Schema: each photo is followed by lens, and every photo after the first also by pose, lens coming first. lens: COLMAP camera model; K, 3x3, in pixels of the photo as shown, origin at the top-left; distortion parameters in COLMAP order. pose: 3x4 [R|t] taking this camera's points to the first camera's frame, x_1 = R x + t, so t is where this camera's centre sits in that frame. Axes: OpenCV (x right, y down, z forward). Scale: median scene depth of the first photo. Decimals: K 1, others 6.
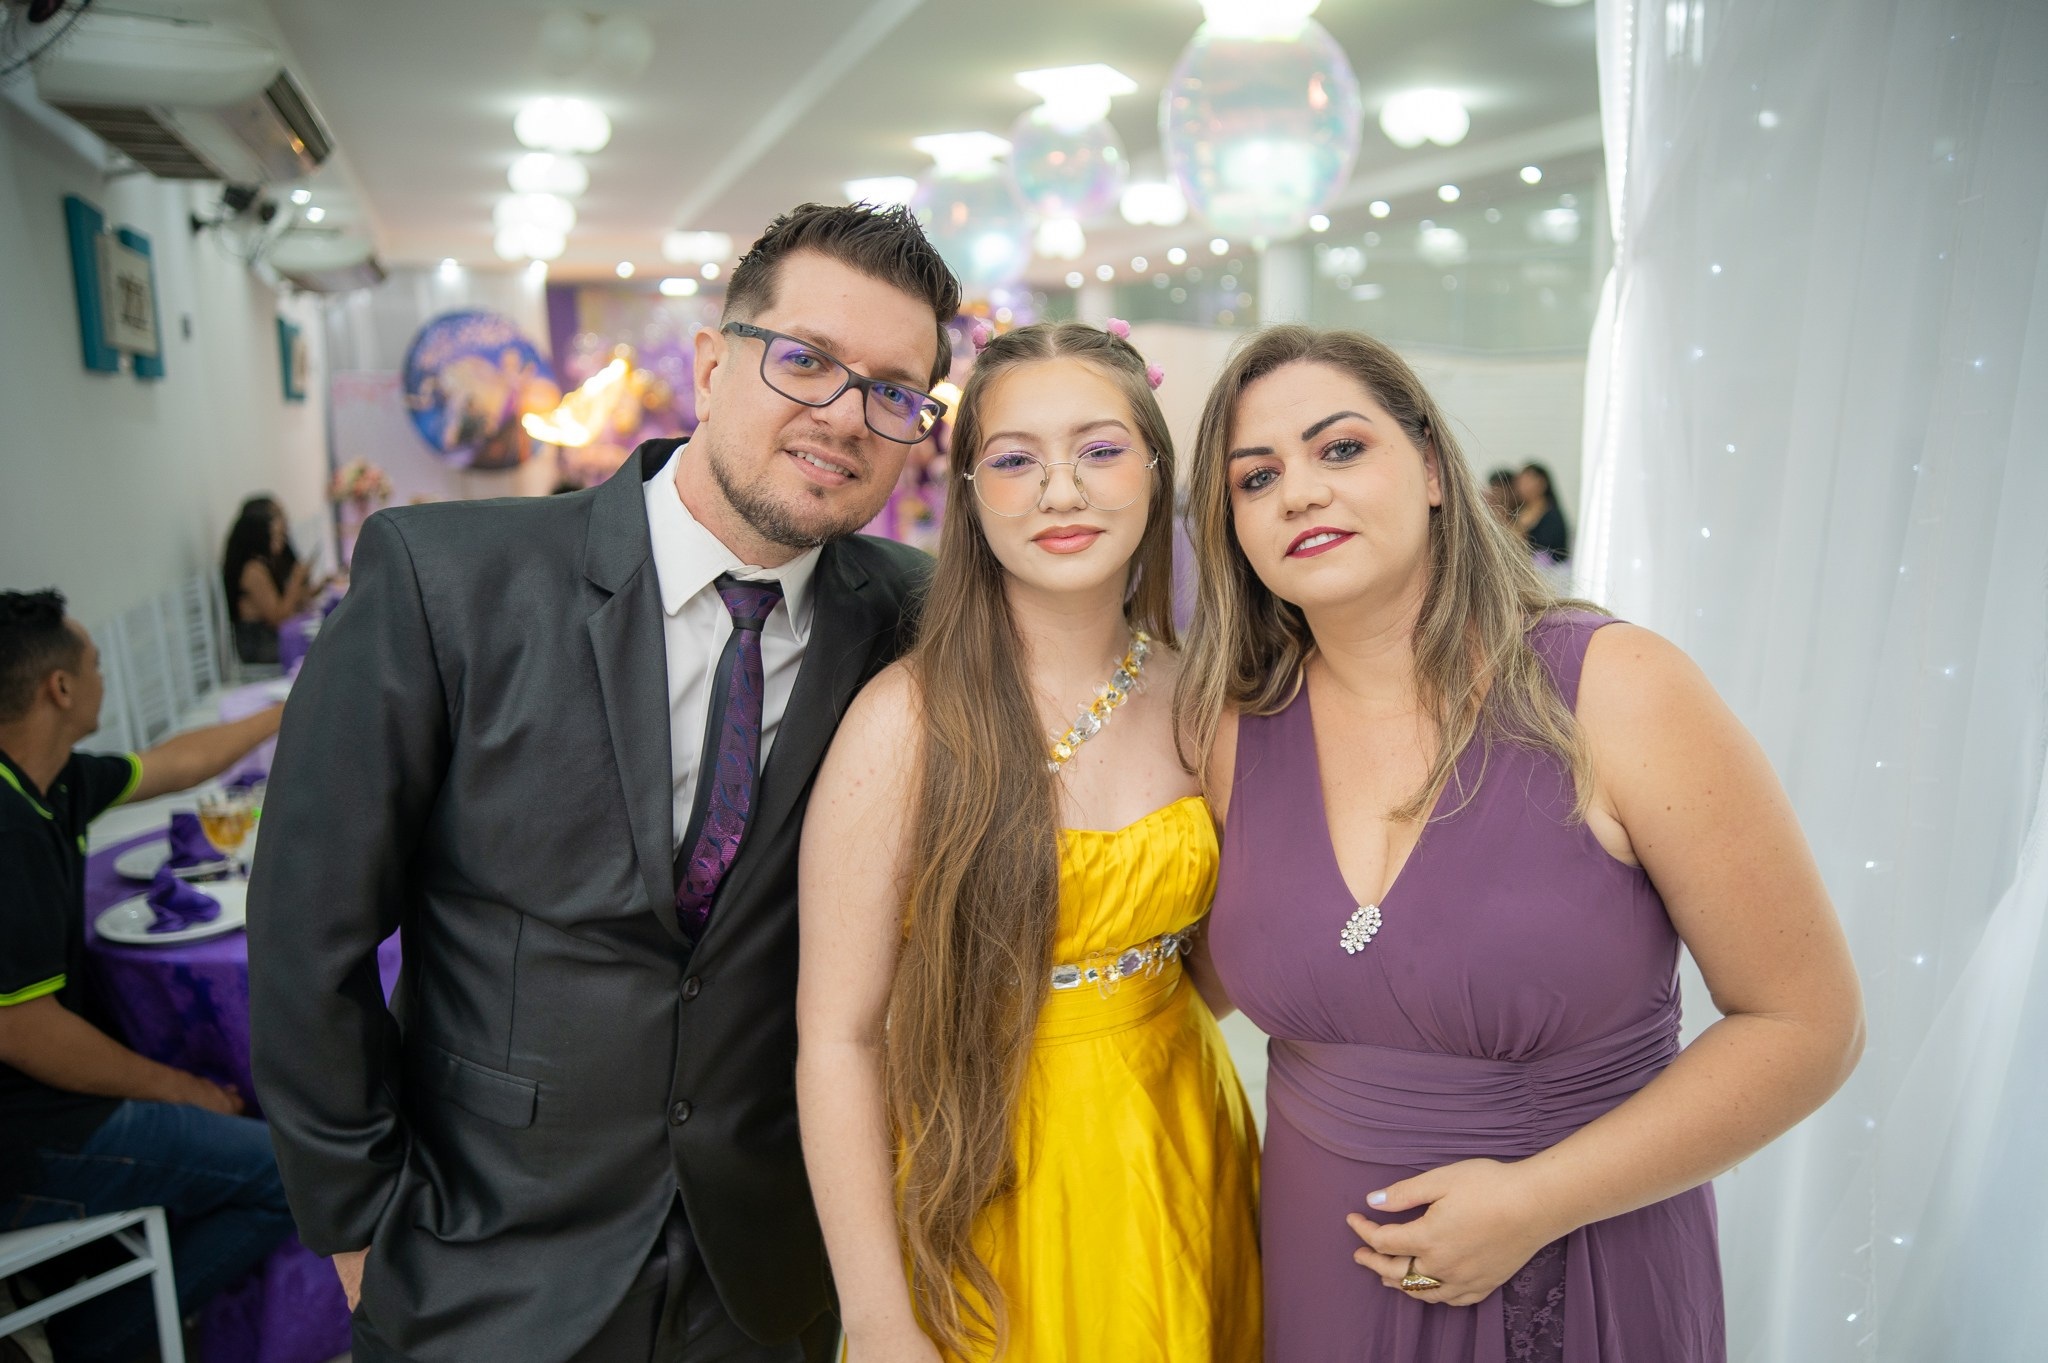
lens RADIAL K [[1441.8, 0, 1045.3], [0, 1441.8, 669.2], [0, 0, 1]] dist [-0.107238, 0.115816]
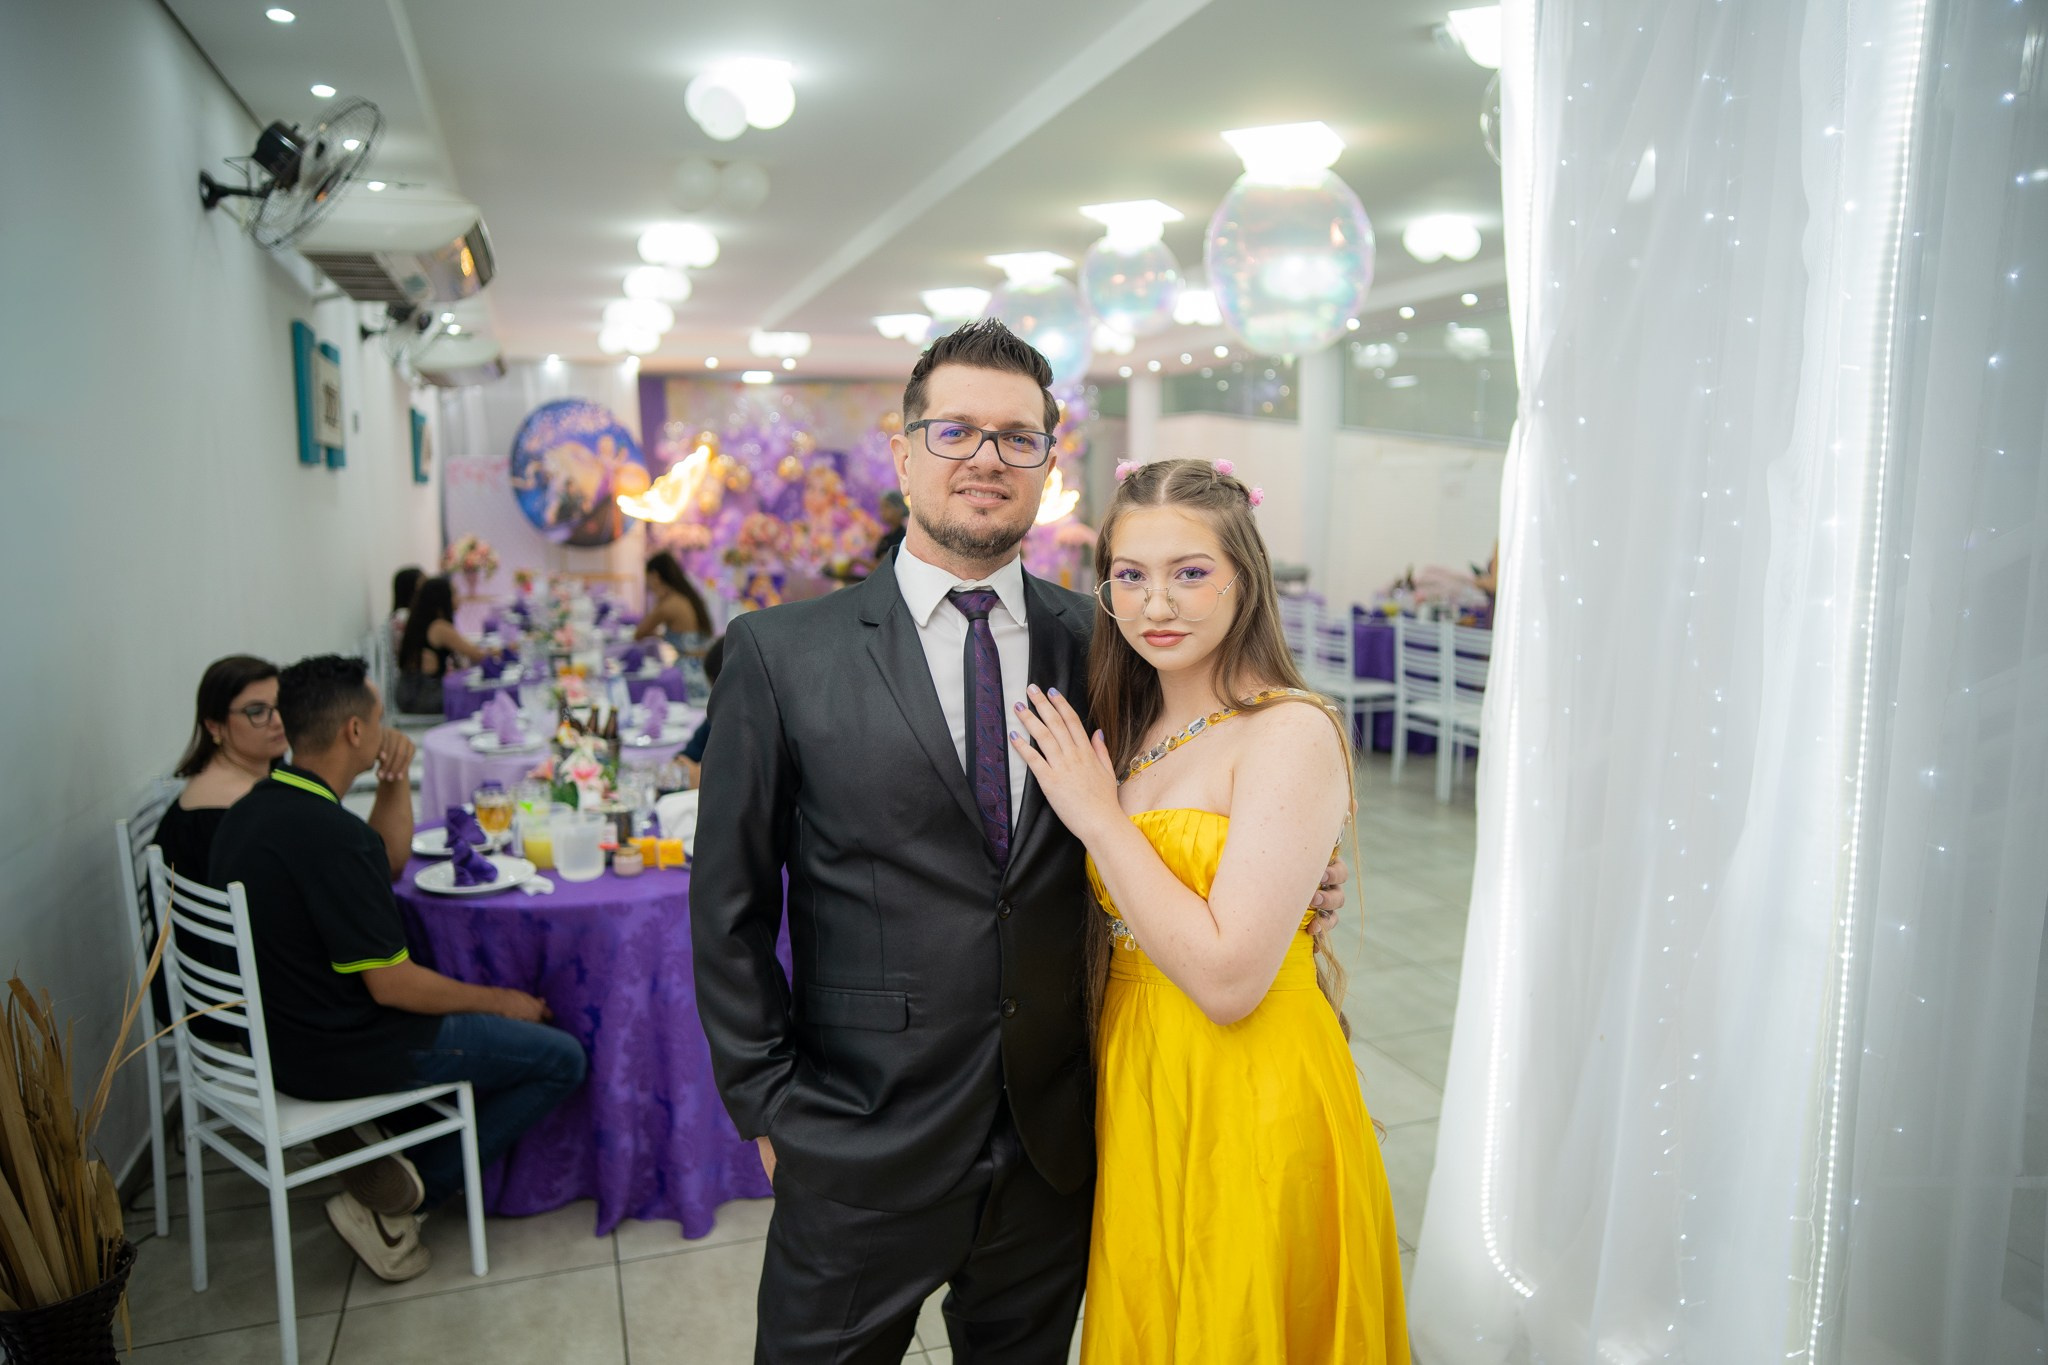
lens RADIAL K [[1426.6, 0, 1030.1], [0, 1426.6, 681.9], [0, 0, 1]] dist [-0.086828, 0.097865]
pose [[0.999046, 0.009078, -0.042715, -0.004652], [-0.010936, 0.998995, -0.043474, 0.009244], [0.042278, 0.043899, 0.998141, -0.077771]]
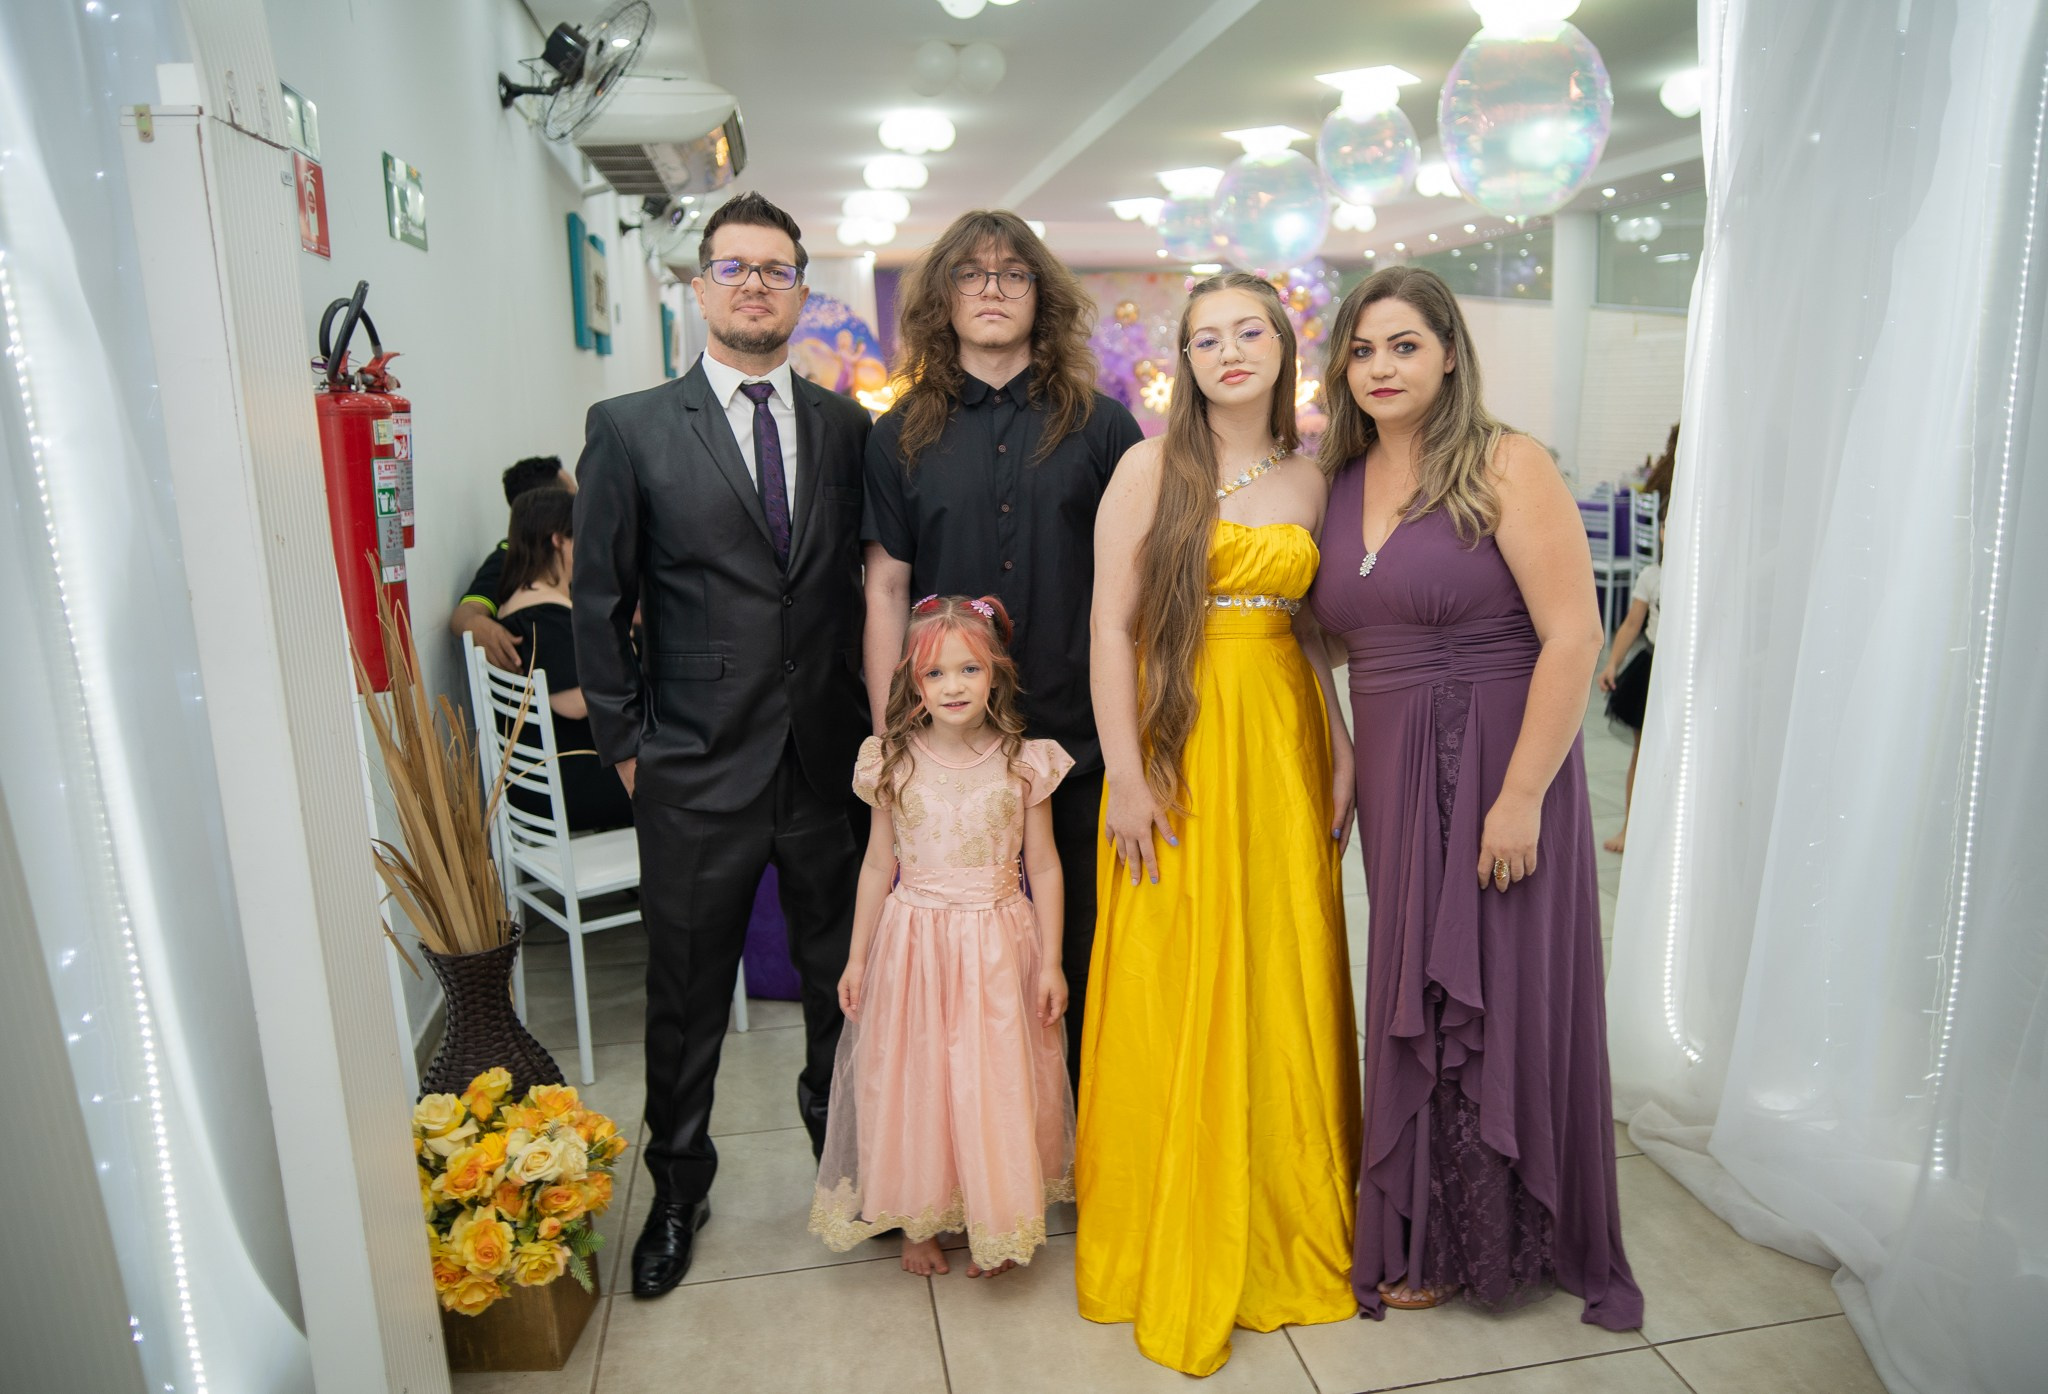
lens RADIAL K [[1485.9, 0, 1066.3], [0, 1485.9, 691.0], [0, 0, 1]] dist [-0.105775, 0.112004]
pose [[0.983465, 0.020900, -0.179889, 0.003510], [-0.017242, 0.999612, 0.021878, 0.032743], [0.180276, -0.018414, 0.983444, -0.121281]]
